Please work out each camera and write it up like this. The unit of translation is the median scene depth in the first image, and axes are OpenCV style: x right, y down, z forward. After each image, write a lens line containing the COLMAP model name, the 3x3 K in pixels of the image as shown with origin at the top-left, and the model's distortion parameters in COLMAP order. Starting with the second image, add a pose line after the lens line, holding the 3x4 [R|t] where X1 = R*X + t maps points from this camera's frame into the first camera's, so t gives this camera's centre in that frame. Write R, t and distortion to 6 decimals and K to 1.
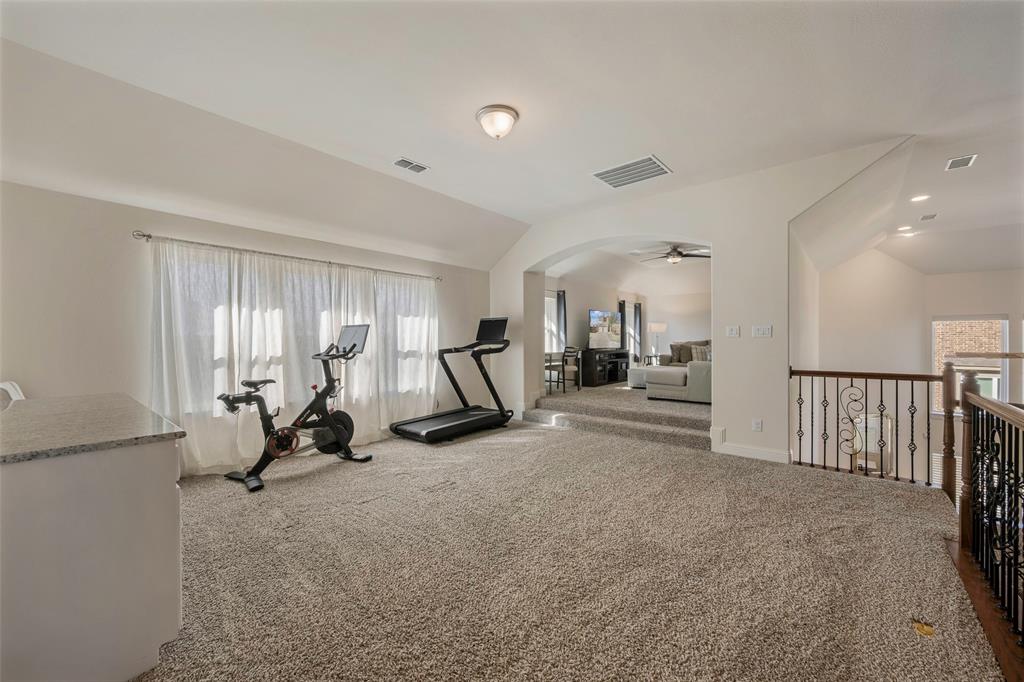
lens RADIAL K [[403.0, 0, 508.3], [0, 403.0, 344.0], [0, 0, 1]] dist [-0.002343, -0.000025]
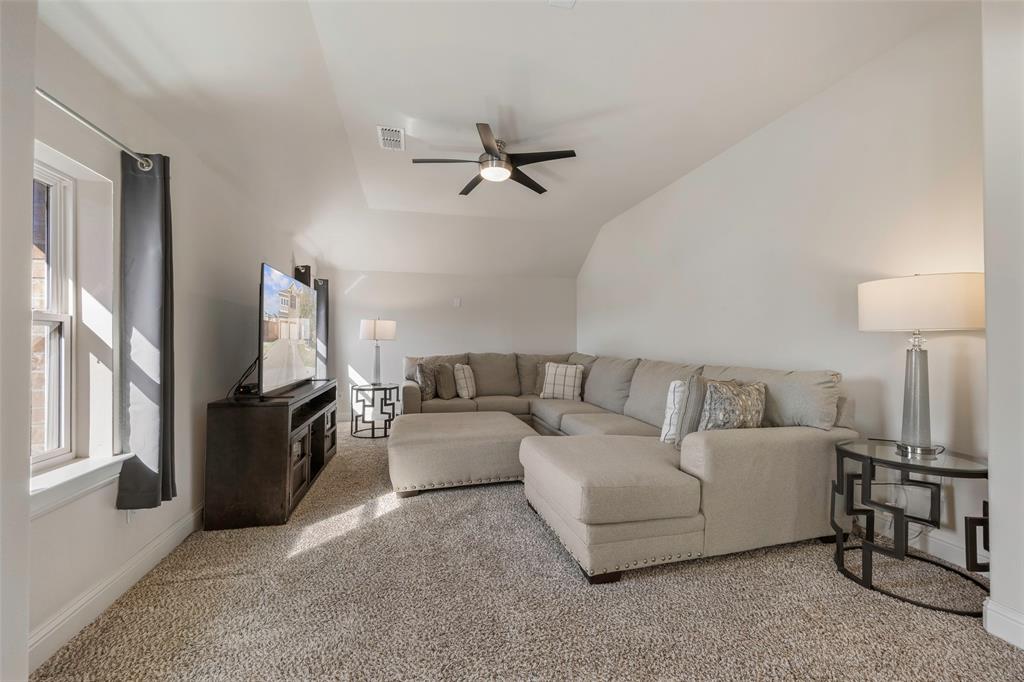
lens RADIAL K [[403.0, 0, 508.3], [0, 403.0, 344.0], [0, 0, 1]] dist [-0.002343, -0.000025]
pose [[0.585124, 0.002131, 0.810941, 0.065867], [0.001987, 0.999990, -0.004061, -0.023445], [-0.810941, 0.003987, 0.585114, 0.679246]]
